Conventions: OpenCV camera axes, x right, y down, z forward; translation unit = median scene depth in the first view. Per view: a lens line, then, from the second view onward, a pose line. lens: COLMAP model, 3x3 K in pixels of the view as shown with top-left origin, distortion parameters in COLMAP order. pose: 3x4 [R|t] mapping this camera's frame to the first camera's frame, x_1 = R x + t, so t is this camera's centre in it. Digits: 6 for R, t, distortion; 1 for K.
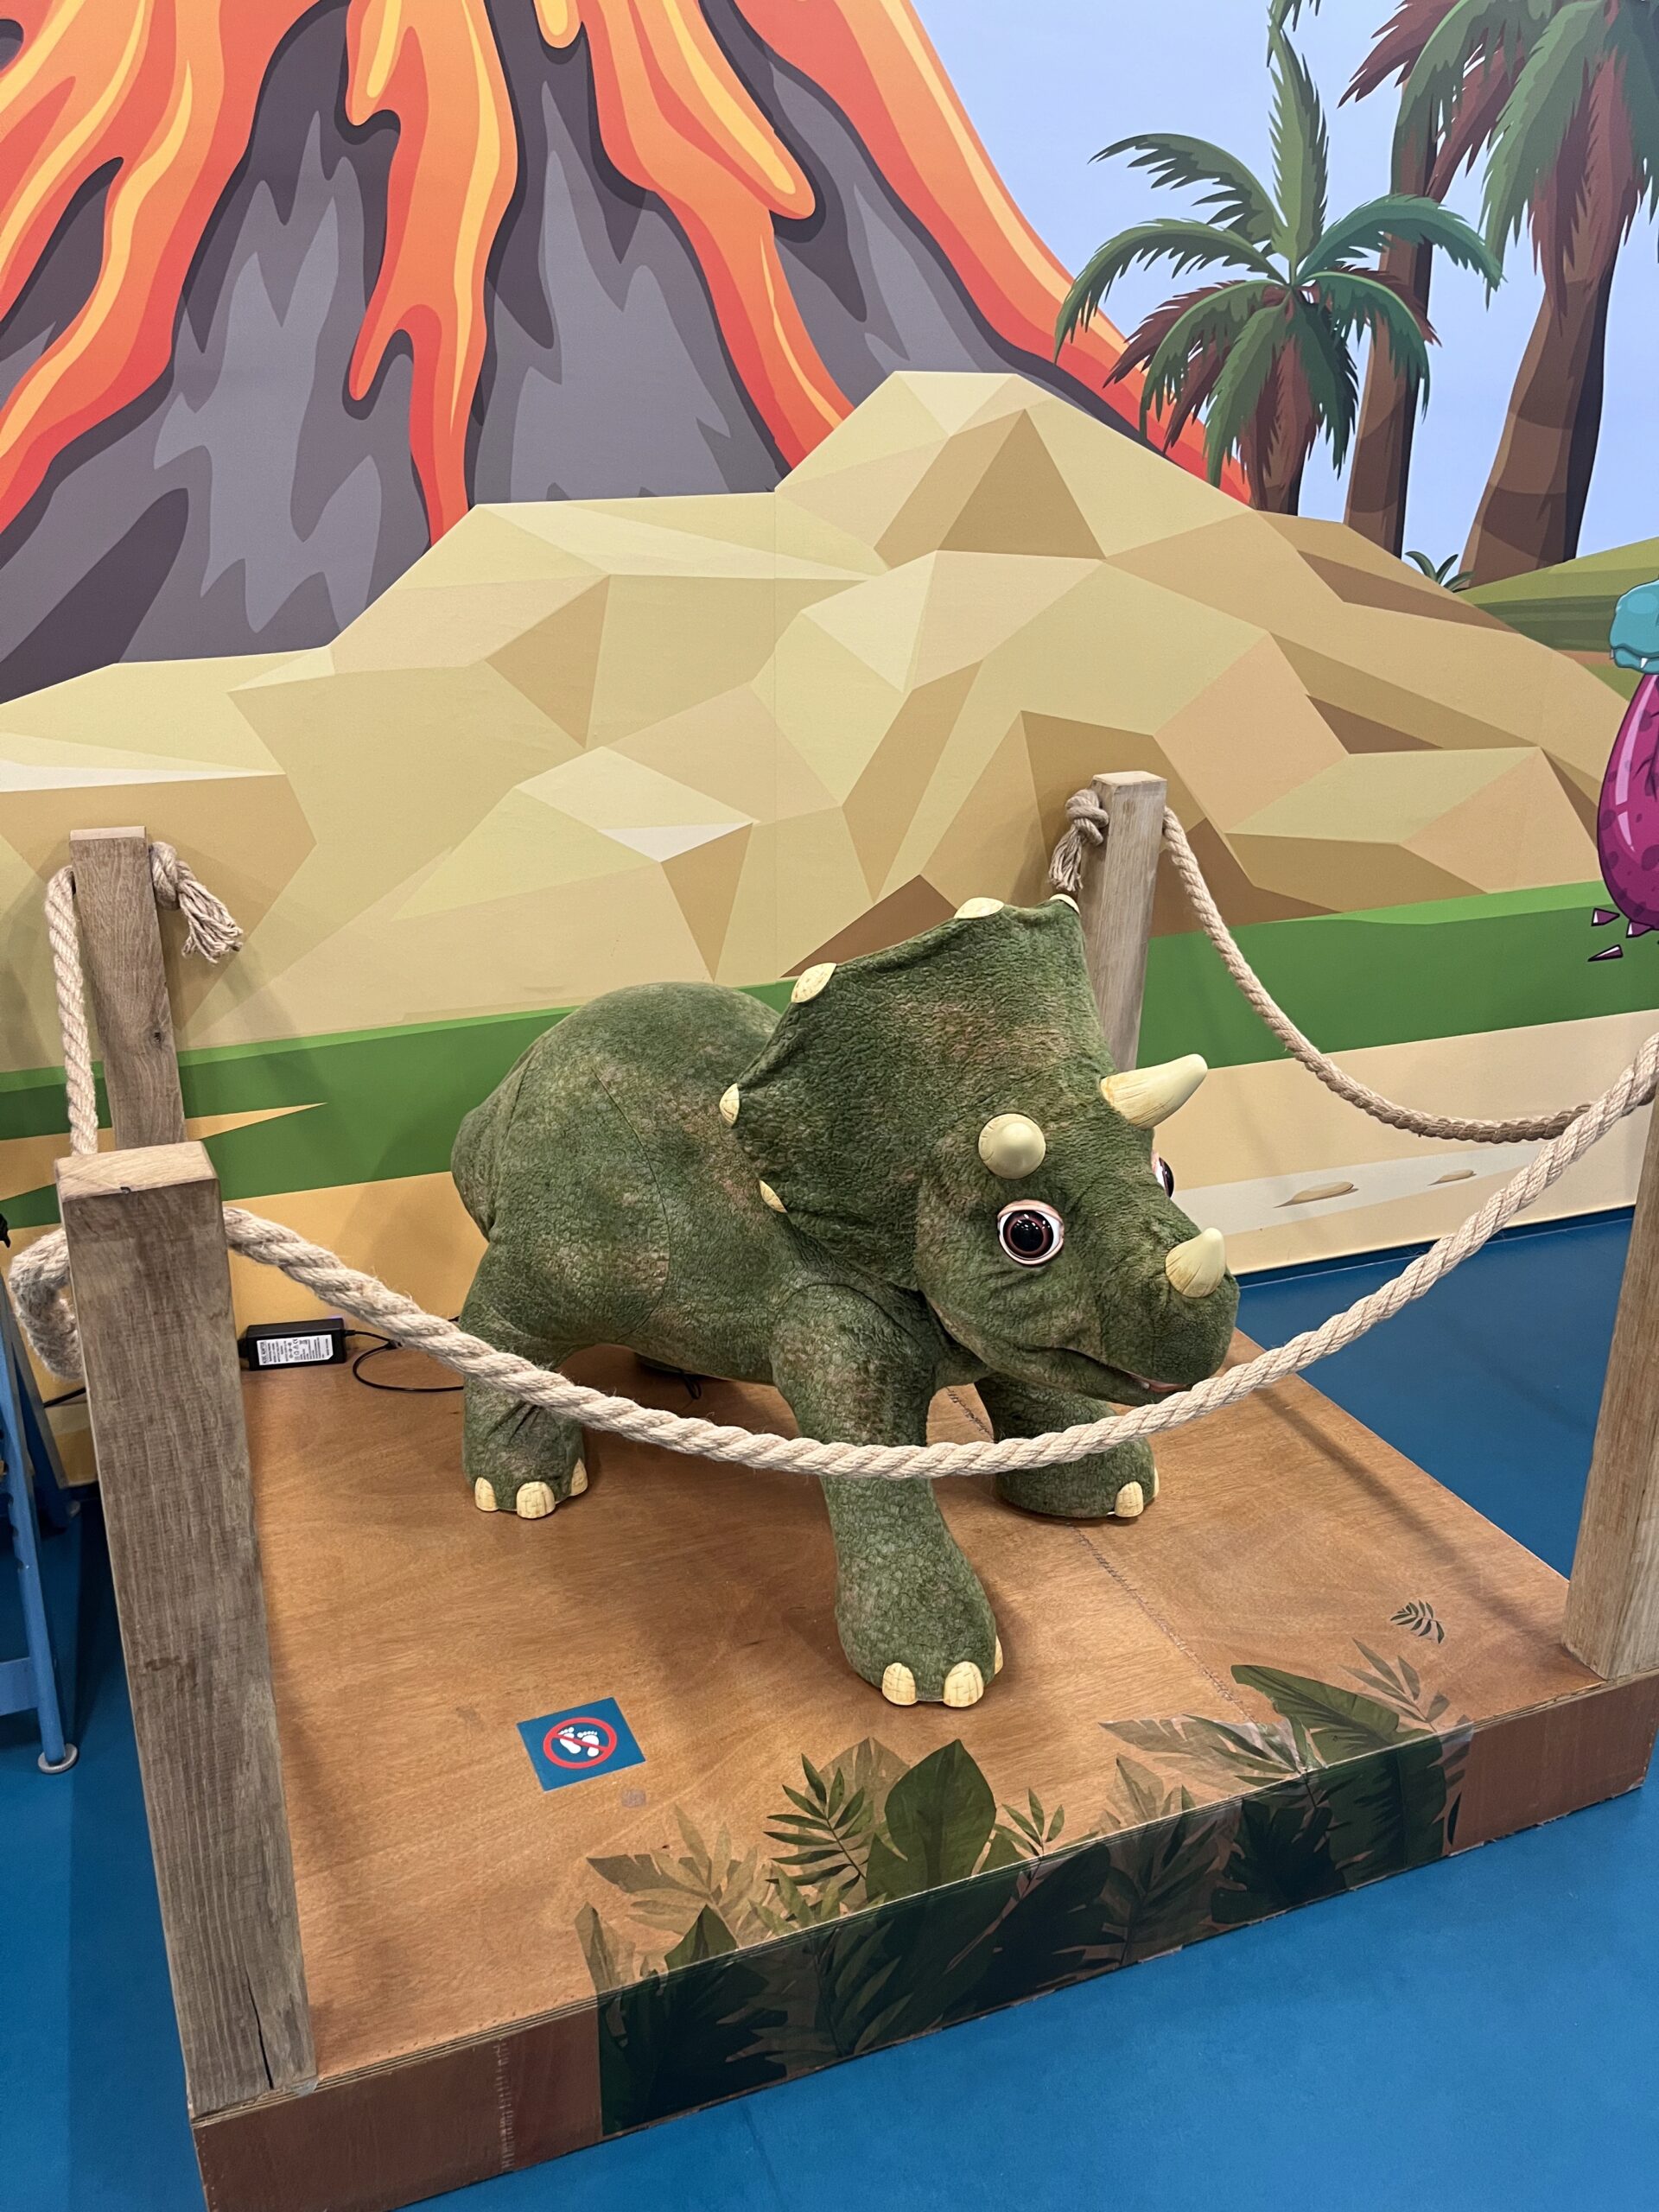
lens RADIAL K [[1680.8, 0, 828.1], [0, 1680.8, 1114.5], [0, 0, 1]] dist [0.045723, -0.061566]
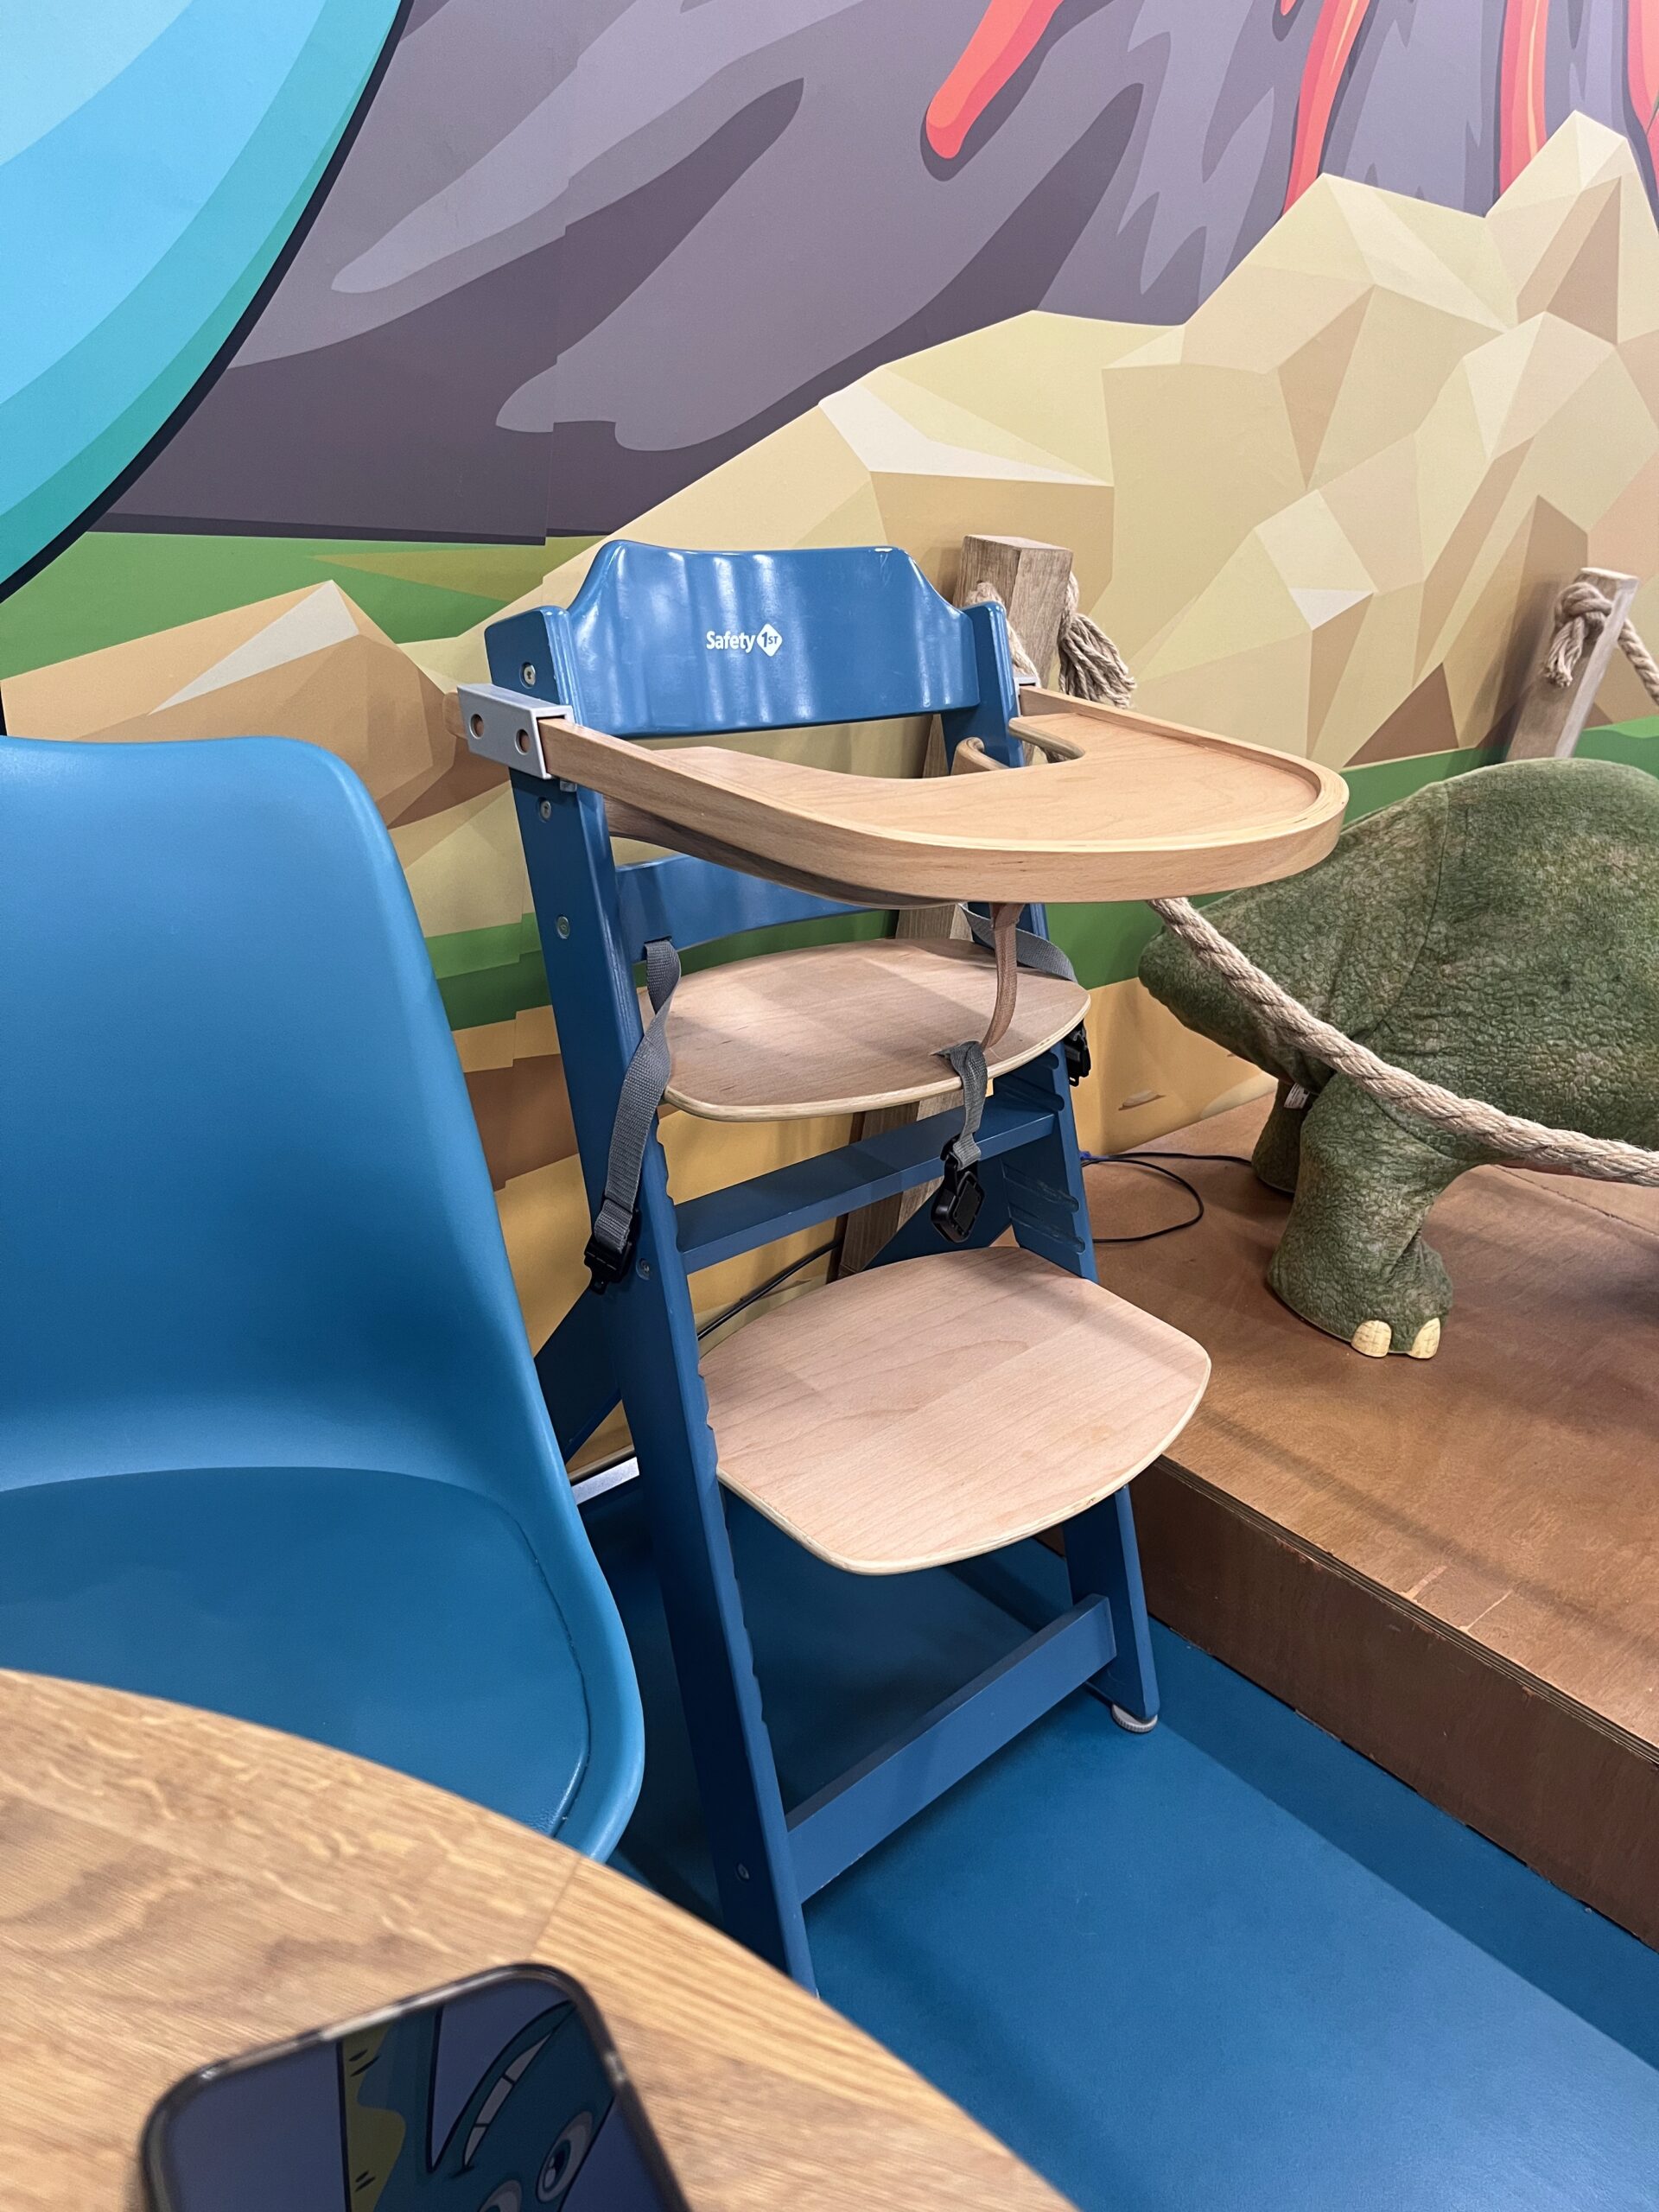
lens RADIAL K [[1680.8, 0, 827.2], [0, 1680.8, 1113.2], [0, 0, 1]] dist [0.045723, -0.061566]
pose [[0.894595, -0.065488, 0.442053, -0.821310], [0.025678, 0.995103, 0.095453, 0.013131], [-0.446139, -0.074040, 0.891896, 0.331070]]
